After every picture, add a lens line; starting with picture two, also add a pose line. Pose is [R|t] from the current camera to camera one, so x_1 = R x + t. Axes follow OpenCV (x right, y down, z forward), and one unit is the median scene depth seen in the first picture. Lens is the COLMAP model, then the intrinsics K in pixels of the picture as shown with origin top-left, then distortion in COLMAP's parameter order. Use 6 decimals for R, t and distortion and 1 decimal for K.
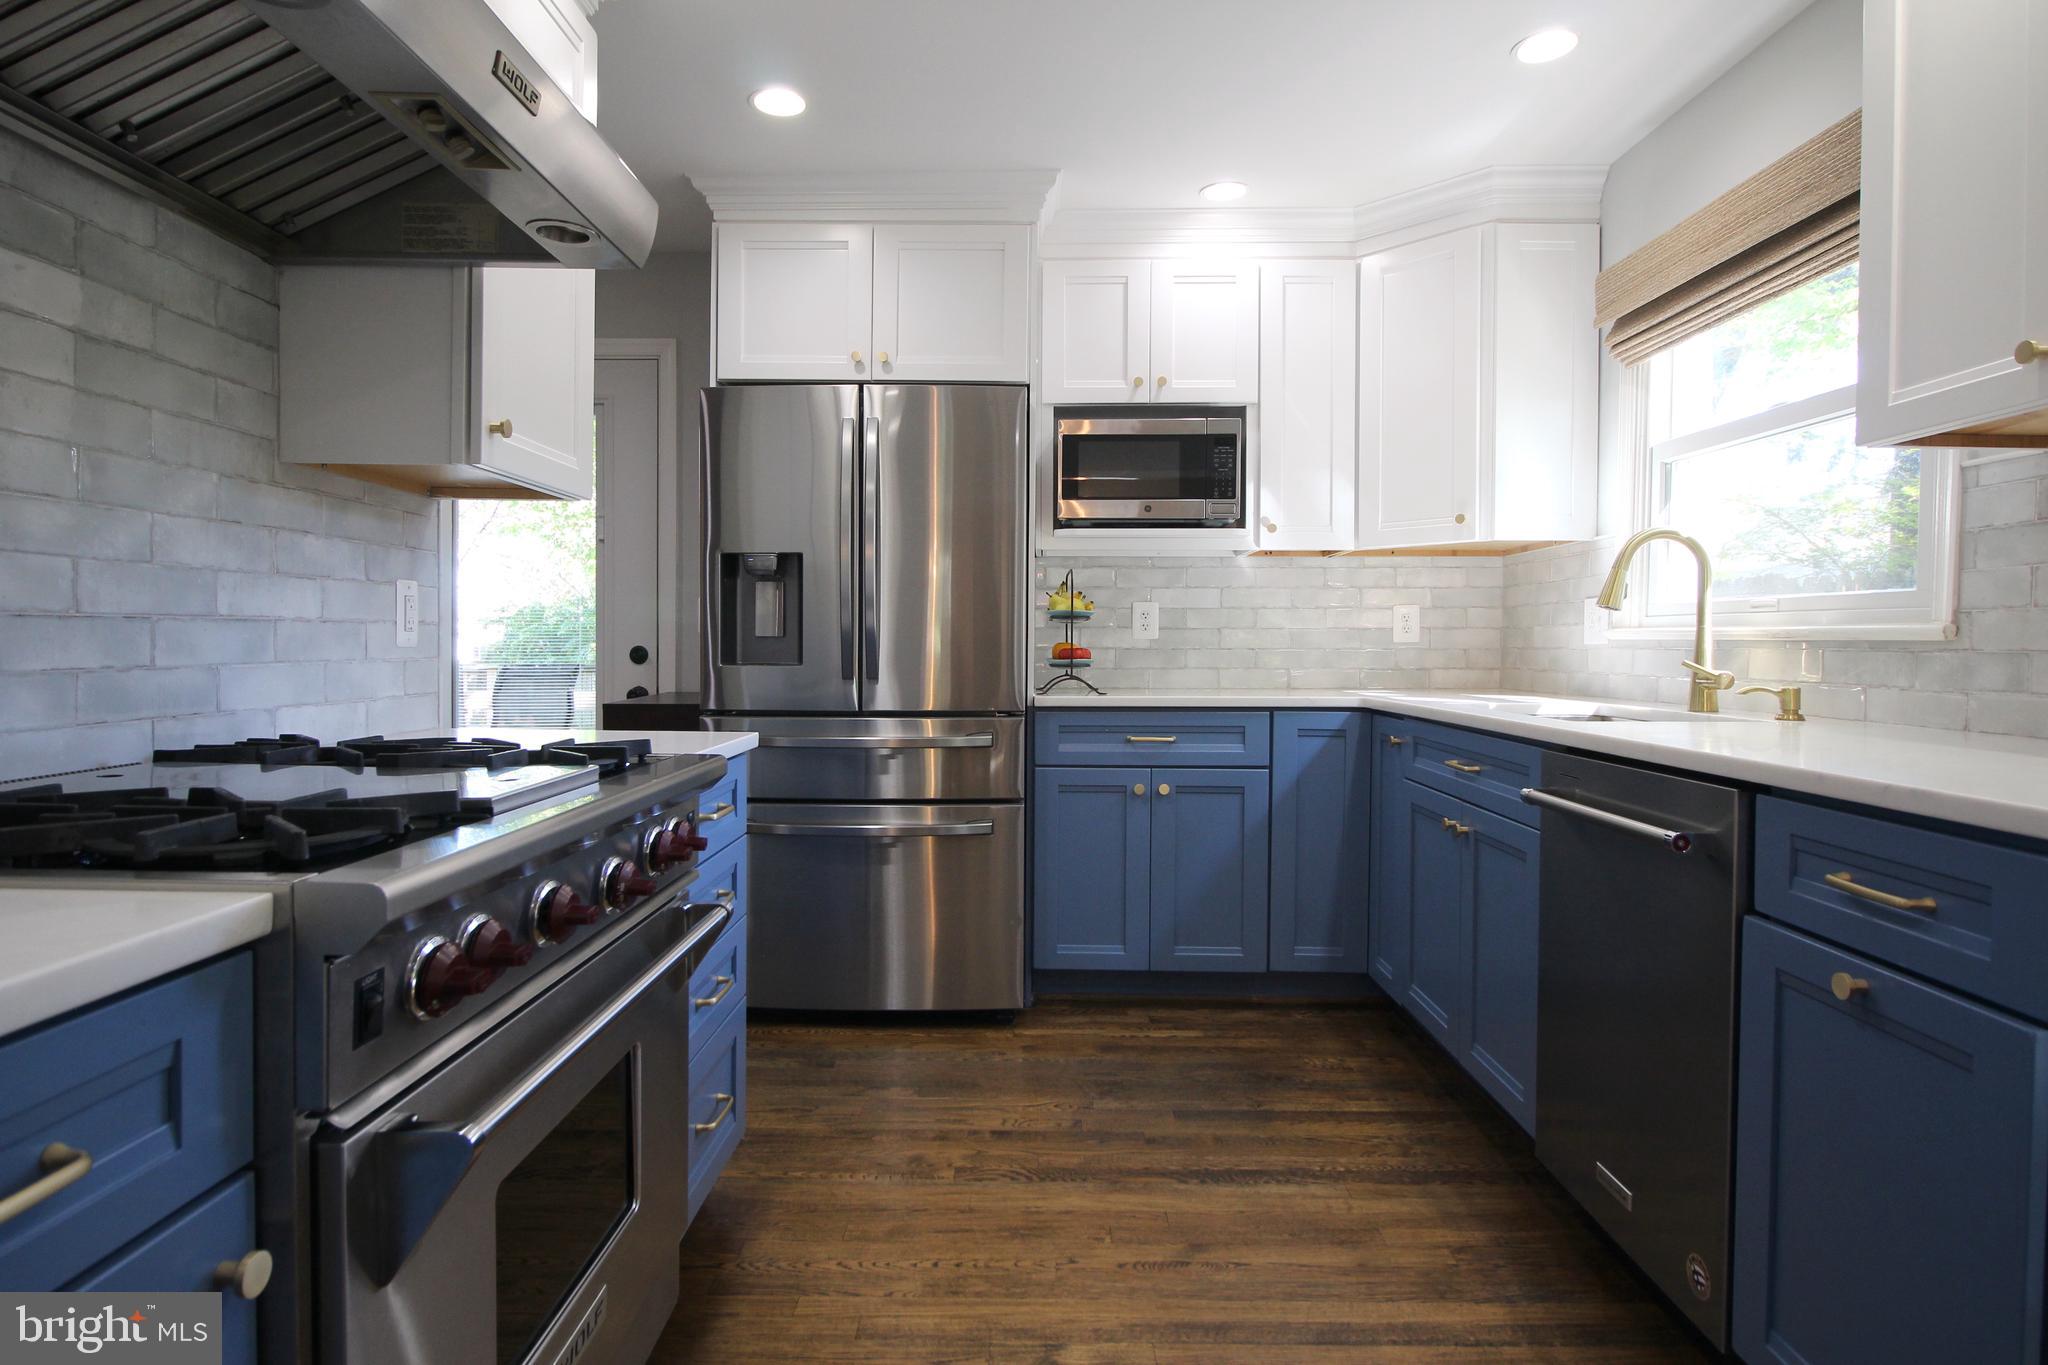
lens RADIAL K [[1113.3, 0, 1017.1], [0, 1113.3, 668.5], [0, 0, 1]] dist [-0.002865, 0.000032]
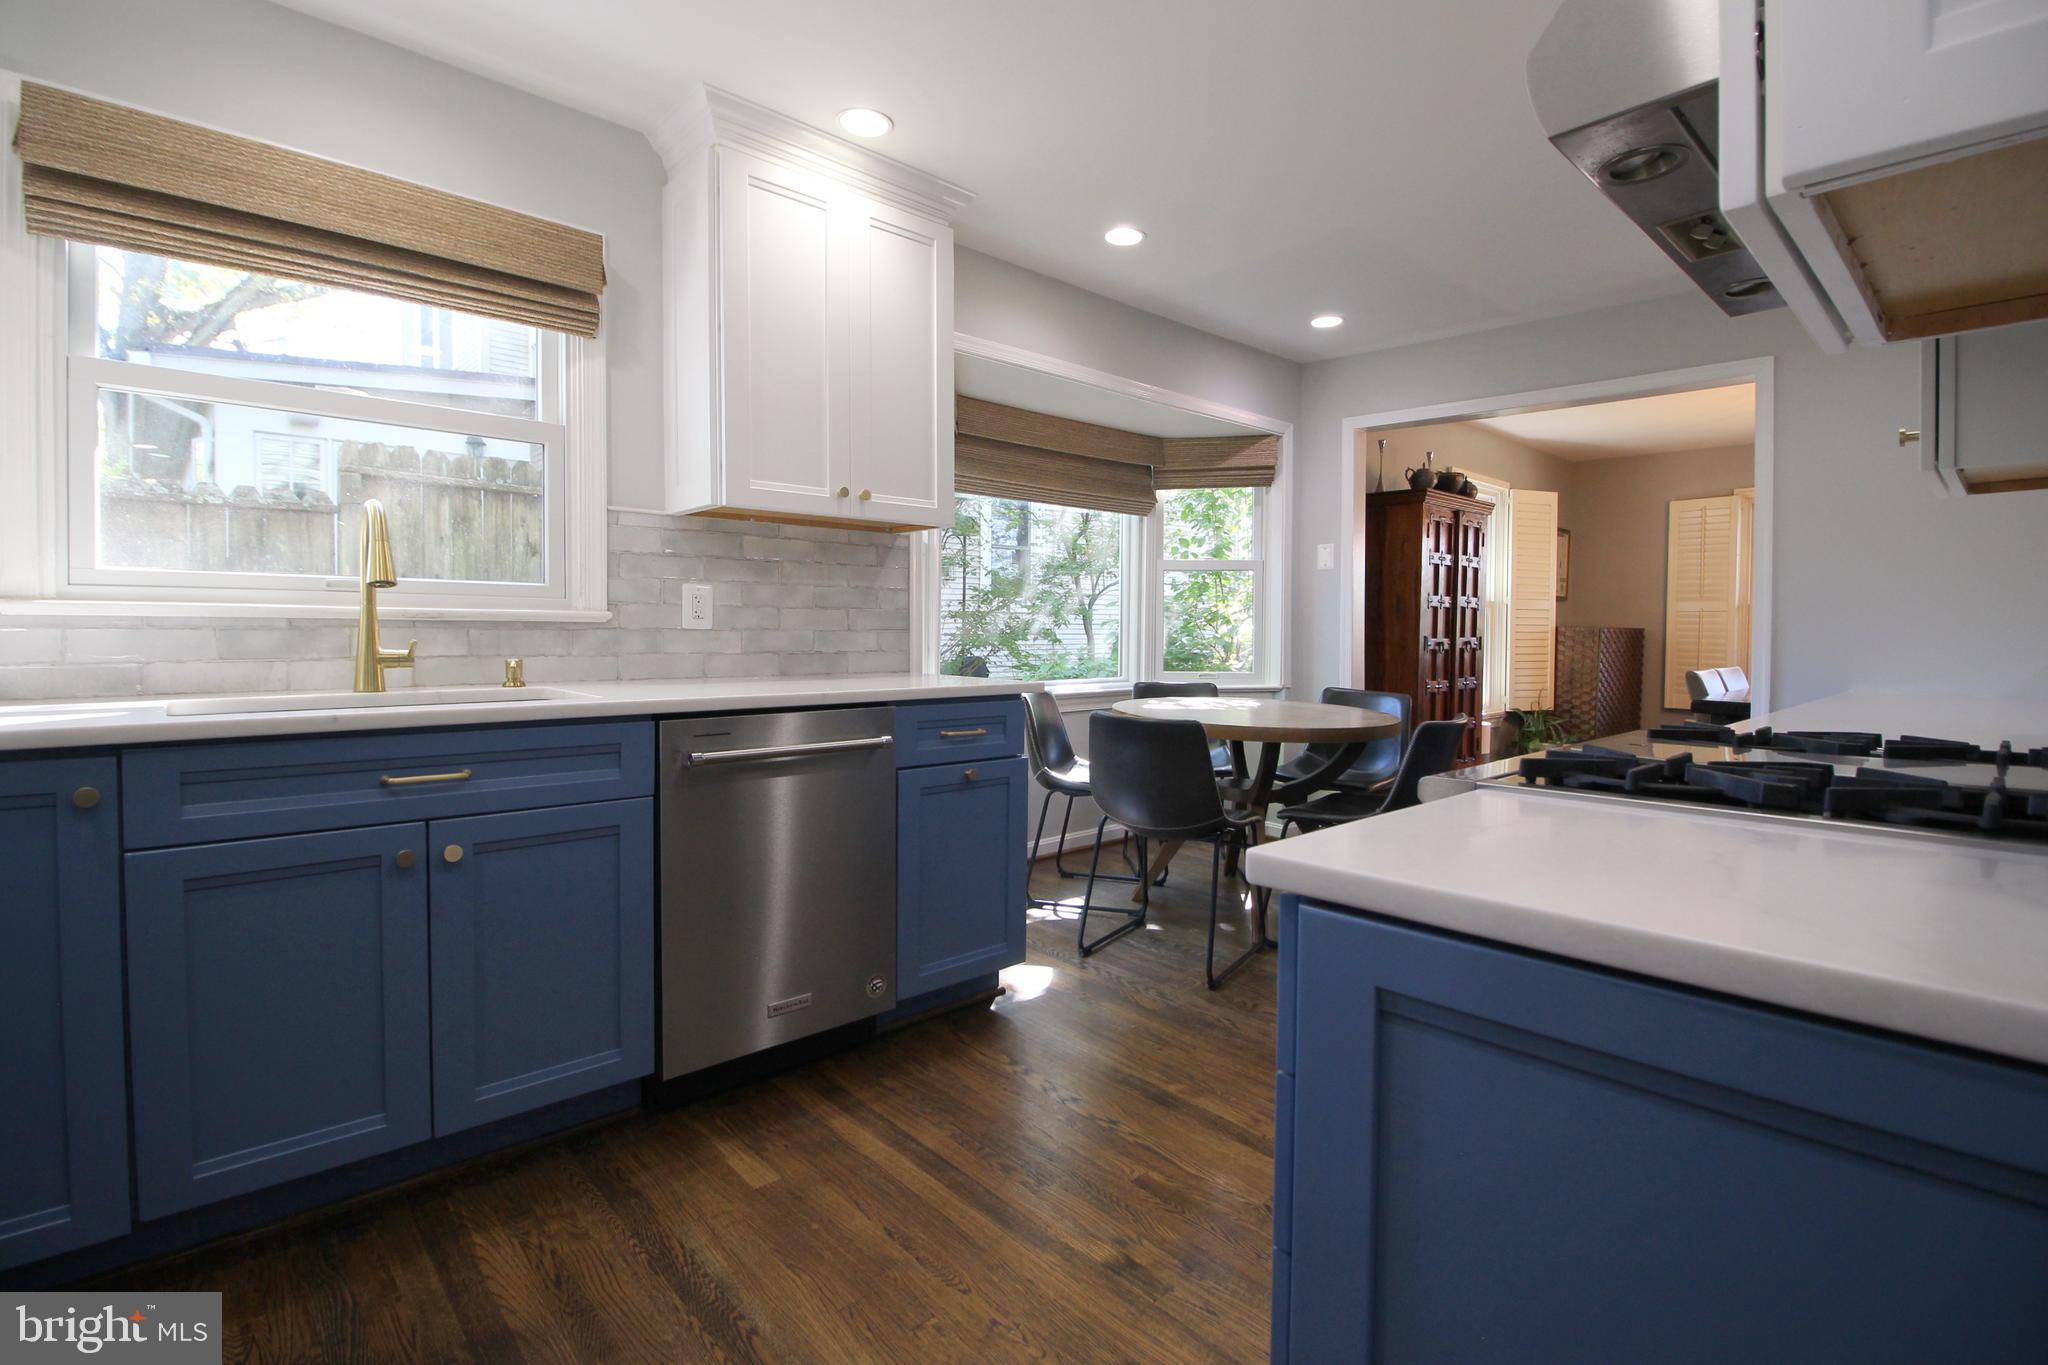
lens RADIAL K [[946.0, 0, 1009.9], [0, 946.0, 673.4], [0, 0, 1]] dist [-0.021542, -0.001312]
pose [[-0.683094, -0.043651, 0.729025, -0.281155], [0.007248, 0.997758, 0.066533, -0.021433], [-0.730295, 0.050733, -0.681246, 0.858517]]
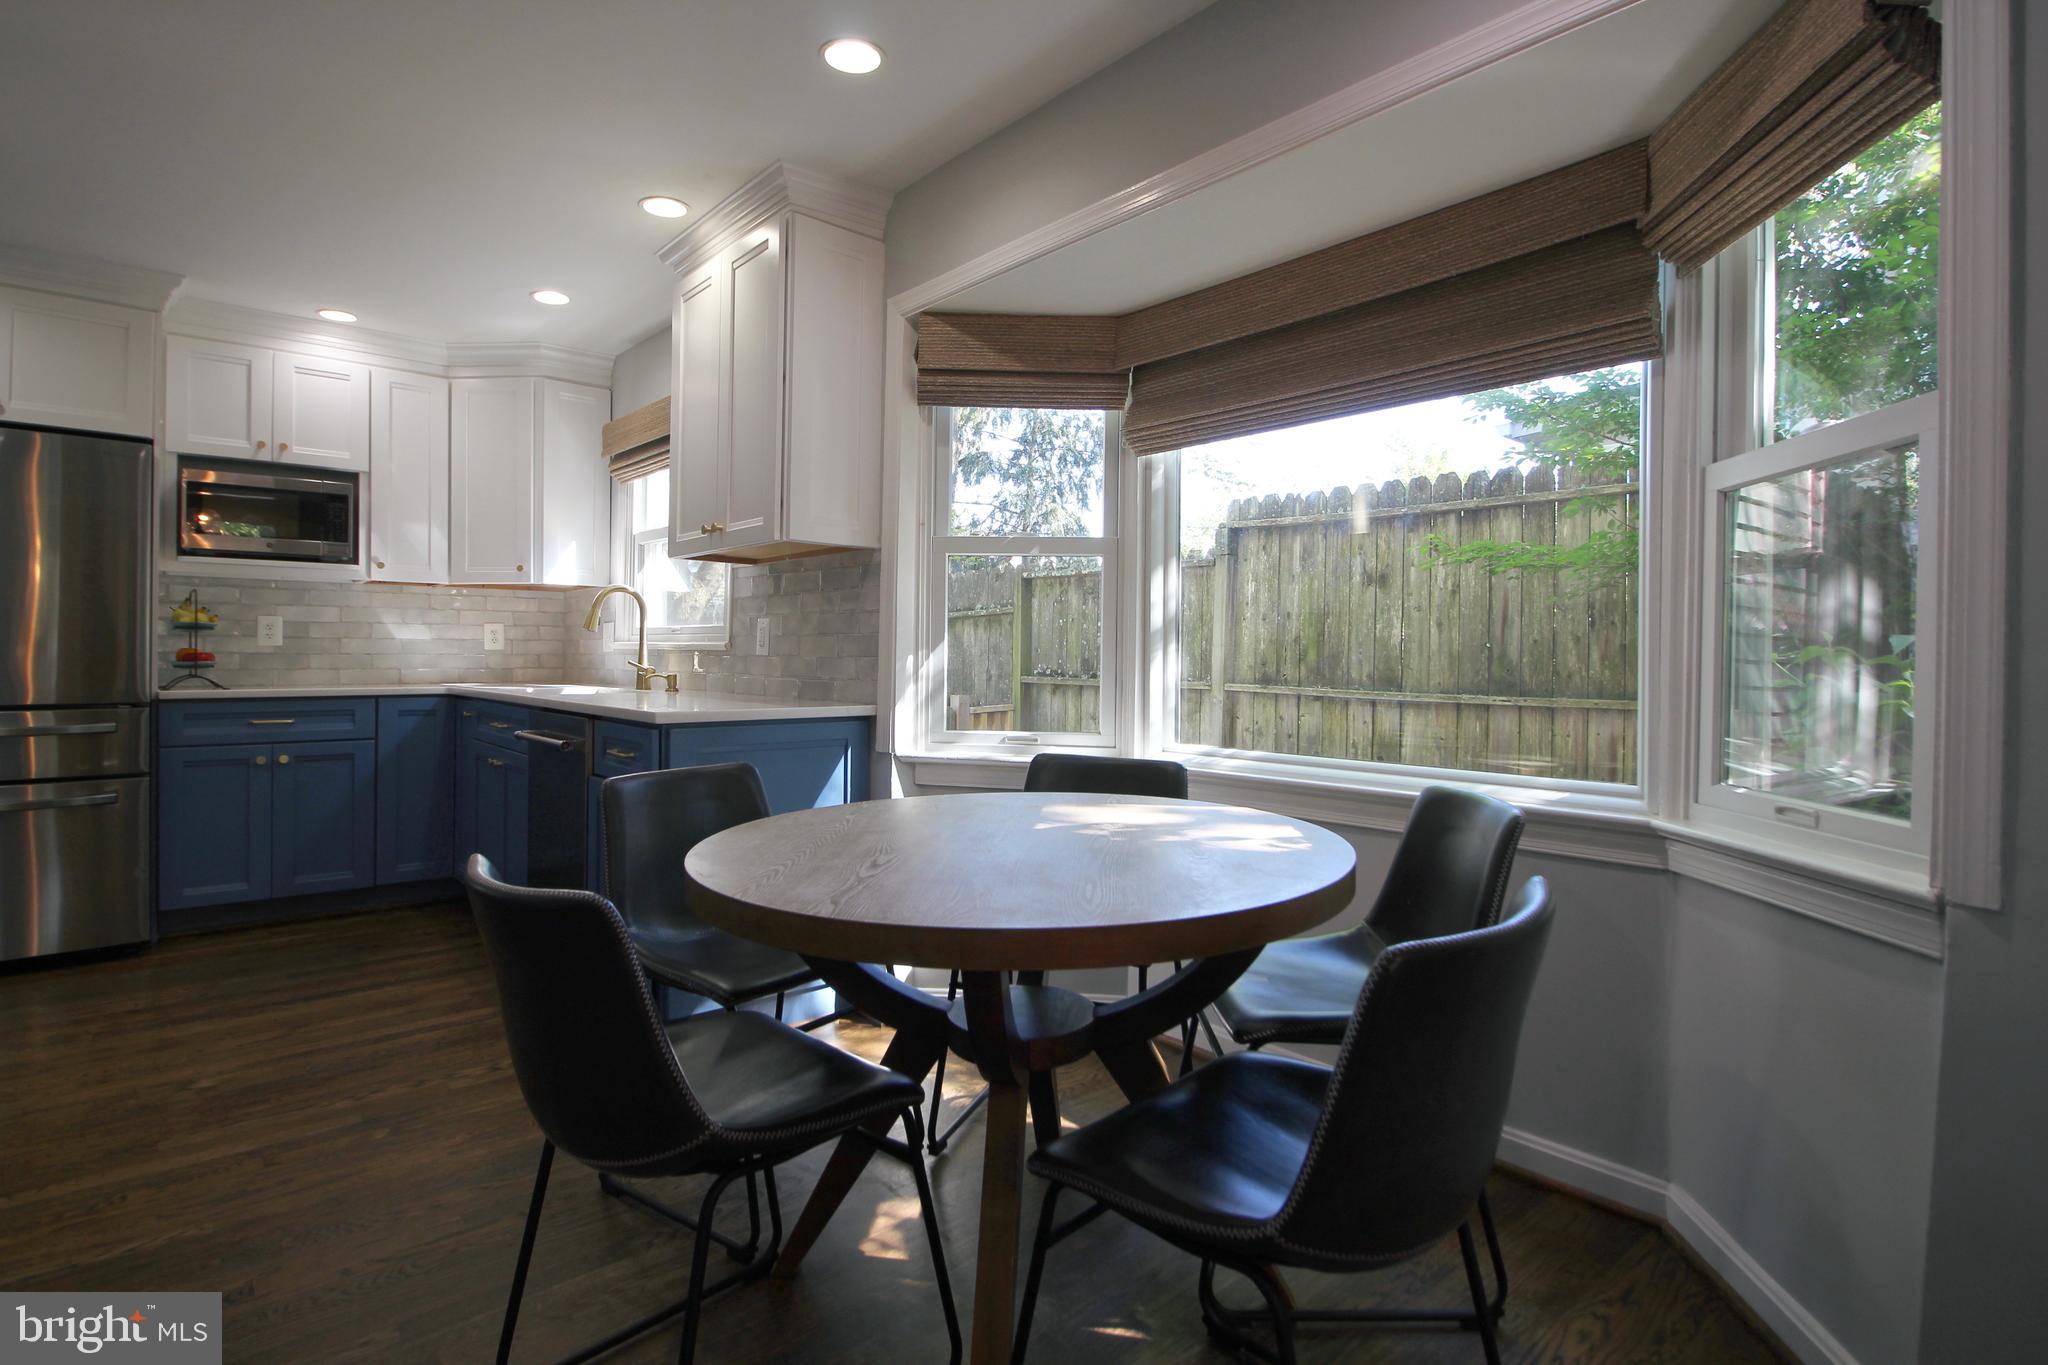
lens RADIAL K [[991.7, 0, 1018.6], [0, 991.7, 667.3], [0, 0, 1]] dist [-0.026318, -0.002125]
pose [[0.733122, -0.004866, 0.680079, -0.015854], [0.008759, 0.999959, -0.002287, 0.008877], [-0.680040, 0.007634, 0.733135, -0.435981]]
